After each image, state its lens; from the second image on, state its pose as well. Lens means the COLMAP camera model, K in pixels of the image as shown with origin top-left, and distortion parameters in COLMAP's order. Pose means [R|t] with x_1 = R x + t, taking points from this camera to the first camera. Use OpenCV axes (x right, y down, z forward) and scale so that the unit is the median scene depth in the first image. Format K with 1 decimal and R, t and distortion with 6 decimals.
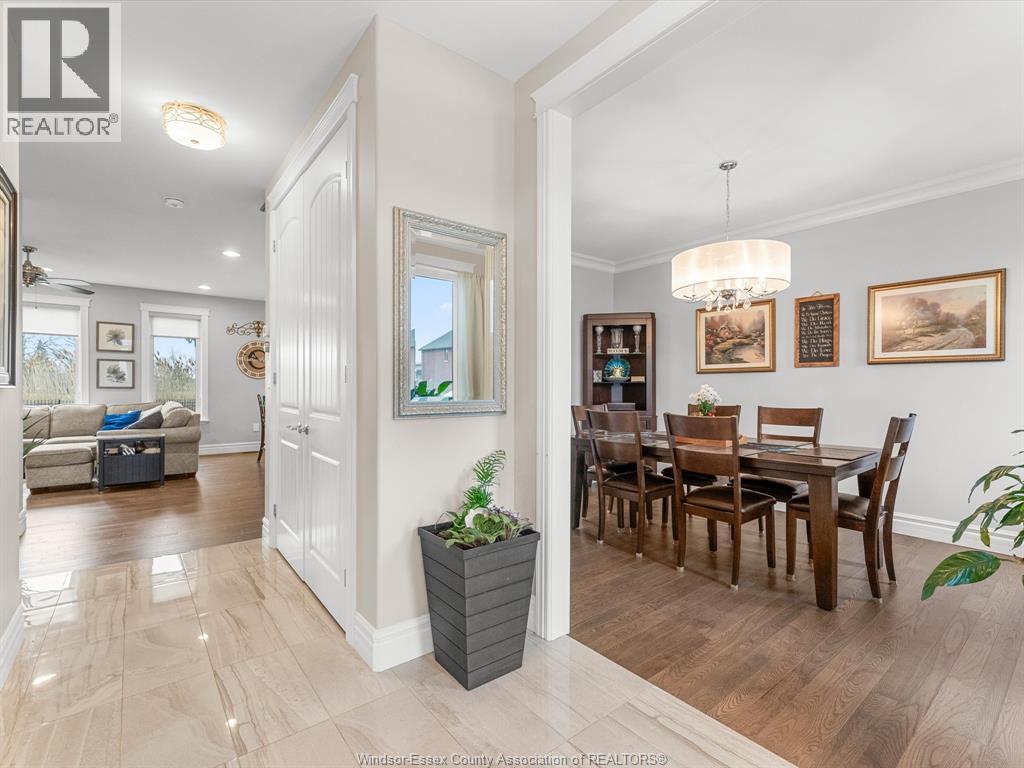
lens RADIAL K [[476.1, 0, 509.3], [0, 476.1, 387.3], [0, 0, 1]] dist [0.001708, -0.002383]
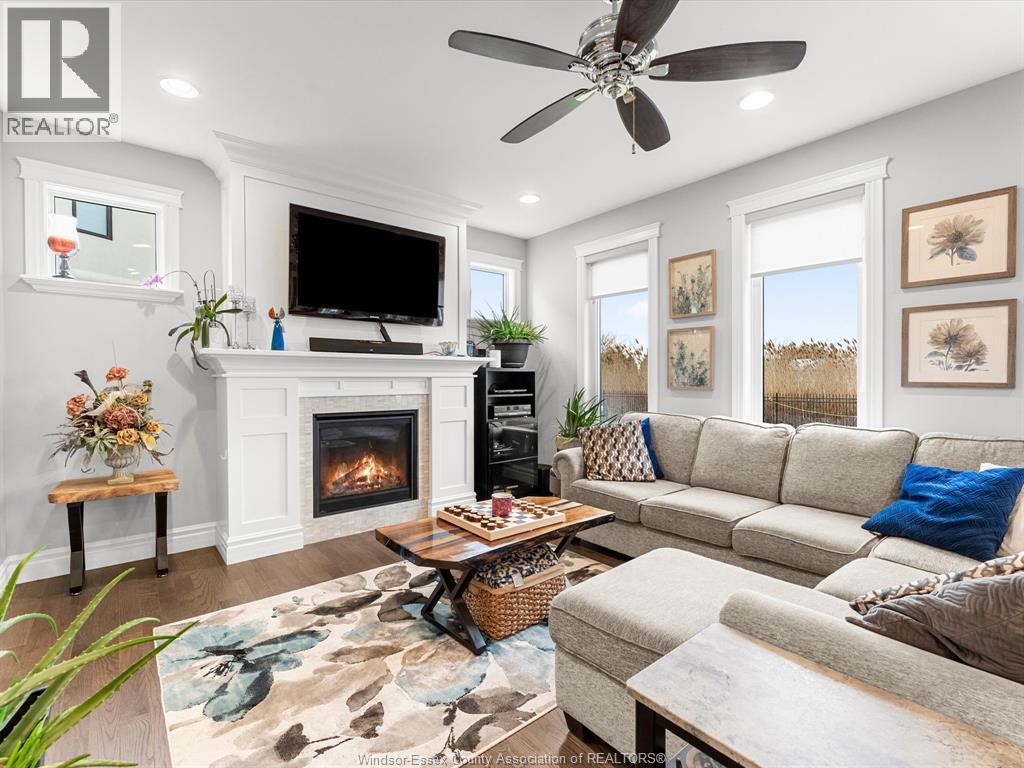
lens RADIAL K [[476.1, 0, 506.7], [0, 476.1, 384.5], [0, 0, 1]] dist [0.001708, -0.002383]
pose [[0.011474, 0.009233, -0.999892, -0.406325], [0.001357, 0.999956, 0.009249, -0.002897], [0.999933, -0.001463, 0.011461, 0.563852]]
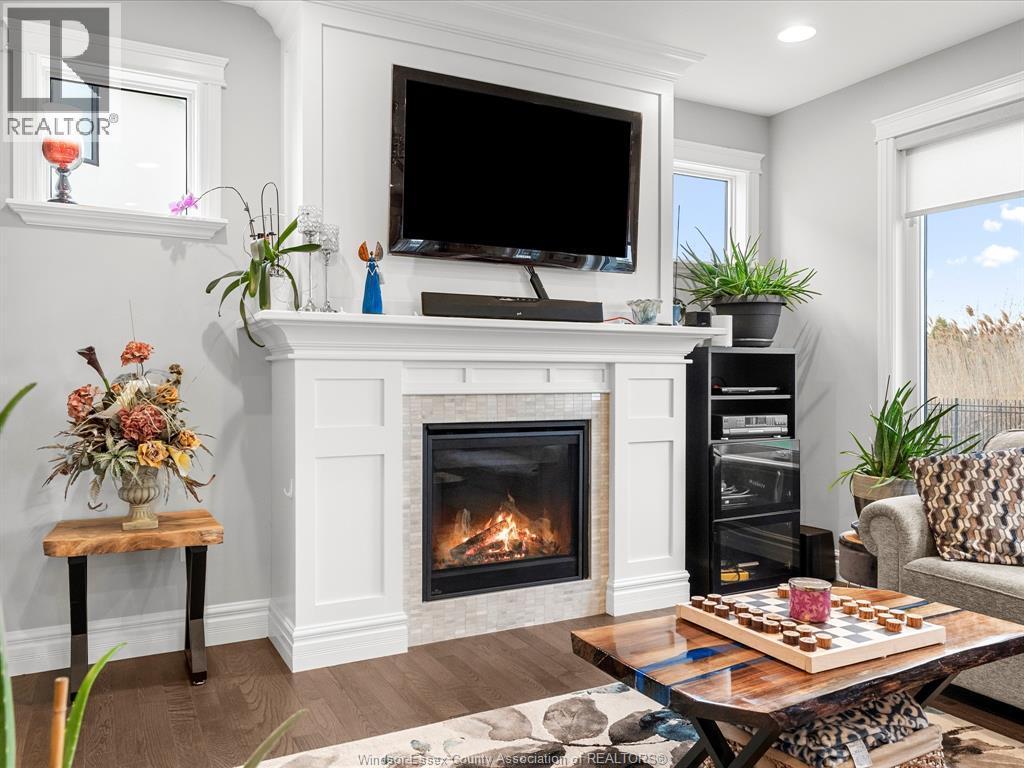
lens RADIAL K [[785.6, 0, 505.2], [0, 785.6, 381.6], [0, 0, 1]] dist [0.000229, 0.003100]
pose [[-0.188566, 0.000869, -0.982060, -0.435617], [-0.002216, 0.999997, 0.001310, 0.004076], [0.982058, 0.002424, -0.188564, 0.518857]]
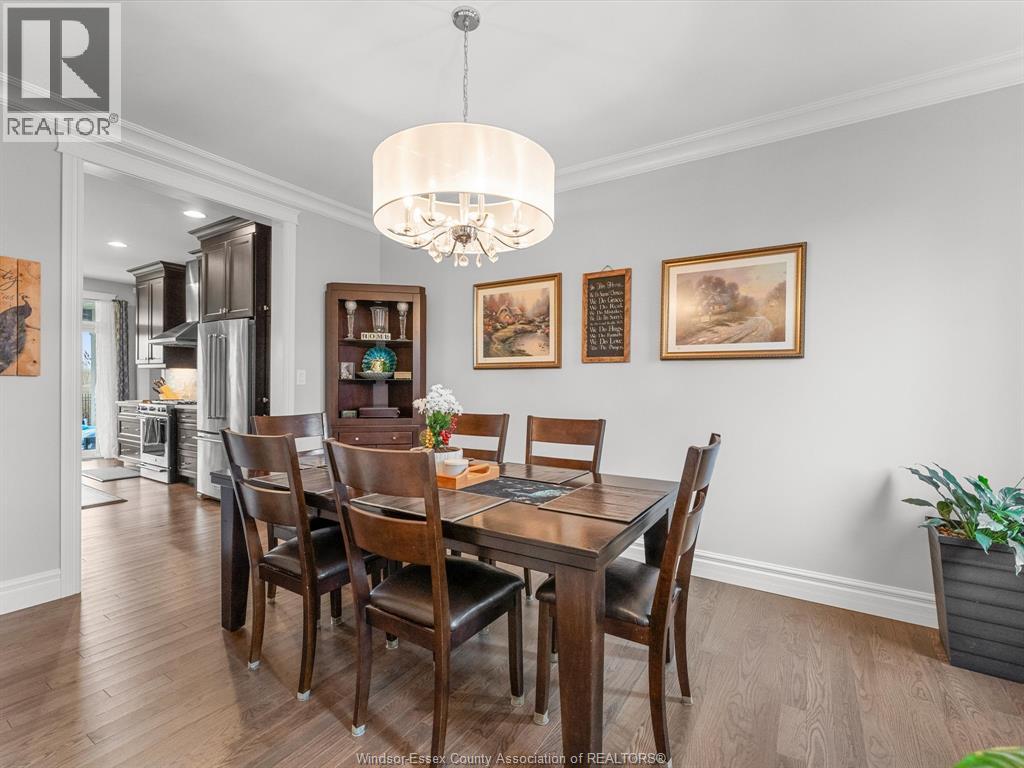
lens RADIAL K [[476.1, 0, 517.5], [0, 476.1, 386.1], [0, 0, 1]] dist [0.001708, -0.002383]
pose [[0.941791, 0.009460, 0.336065, 0.275957], [-0.010151, 0.999948, 0.000301, -0.003863], [-0.336044, -0.003695, 0.941839, 0.351441]]
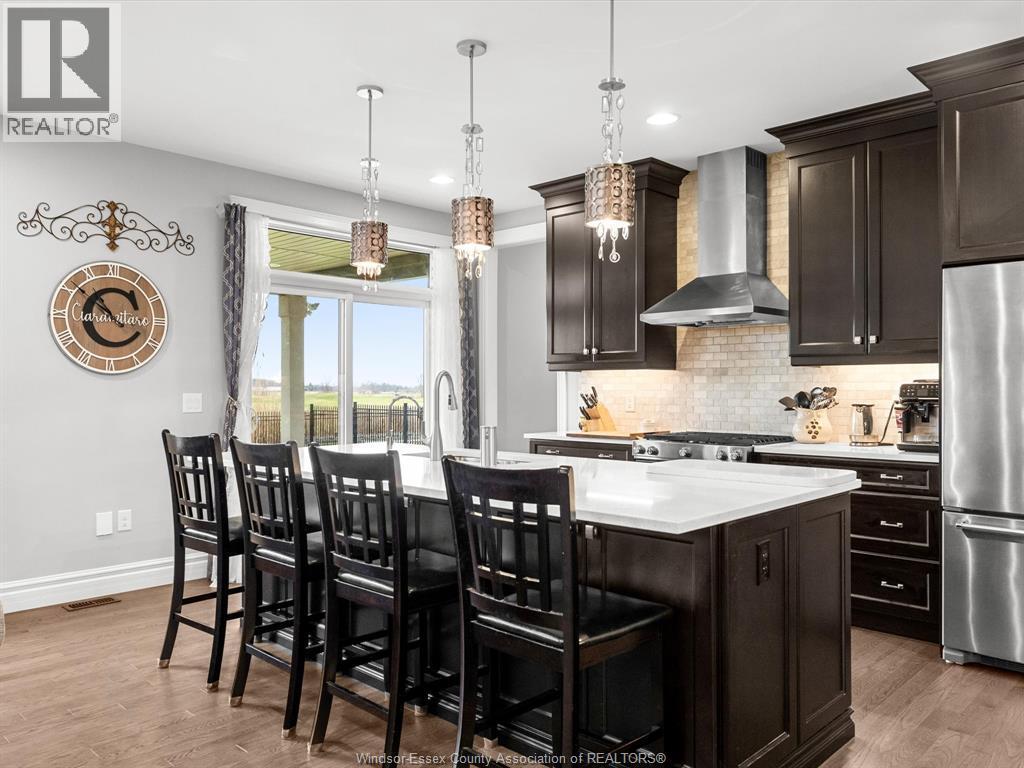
lens RADIAL K [[785.6, 0, 503.5], [0, 785.6, 387.0], [0, 0, 1]] dist [0.000229, 0.003100]
pose [[0.991973, -0.001609, 0.126441, -0.322994], [0.002566, 0.999969, -0.007406, -0.005145], [-0.126425, 0.007671, 0.991946, 0.419920]]
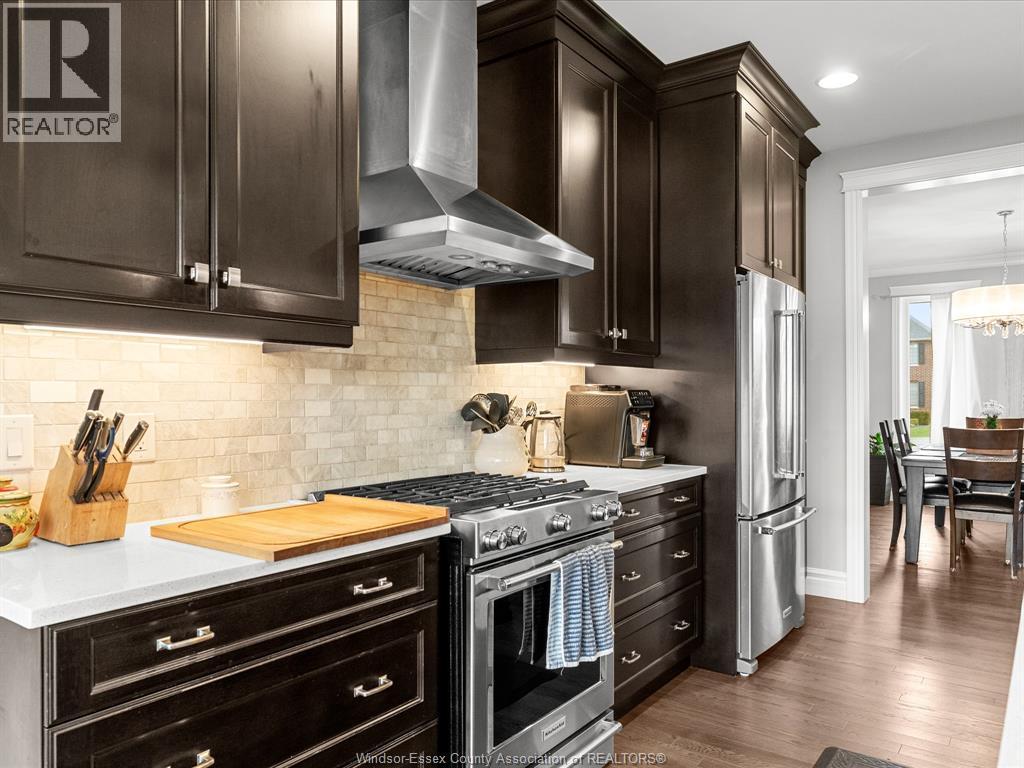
lens RADIAL K [[728.8, 0, 502.5], [0, 728.8, 402.3], [0, 0, 1]] dist [0.003725, -0.006552]
pose [[-0.253374, -0.007914, 0.967336, -0.367375], [0.005150, 0.999941, 0.009529, -0.007791], [-0.967355, 0.007397, -0.253319, 1.007449]]
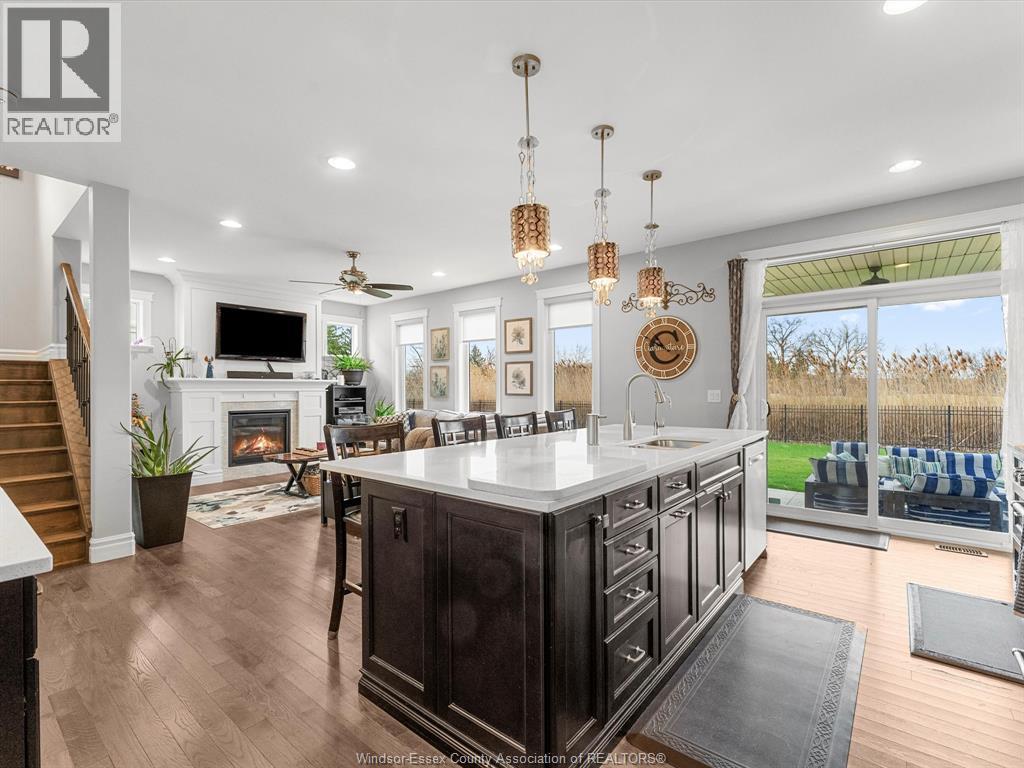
lens RADIAL K [[476.1, 0, 510.0], [0, 476.1, 392.0], [0, 0, 1]] dist [0.001708, -0.002383]
pose [[0.203933, 0.002391, -0.978982, 0.009499], [0.003528, 0.999989, 0.003177, -0.005706], [0.978979, -0.004101, 0.203922, 0.684733]]
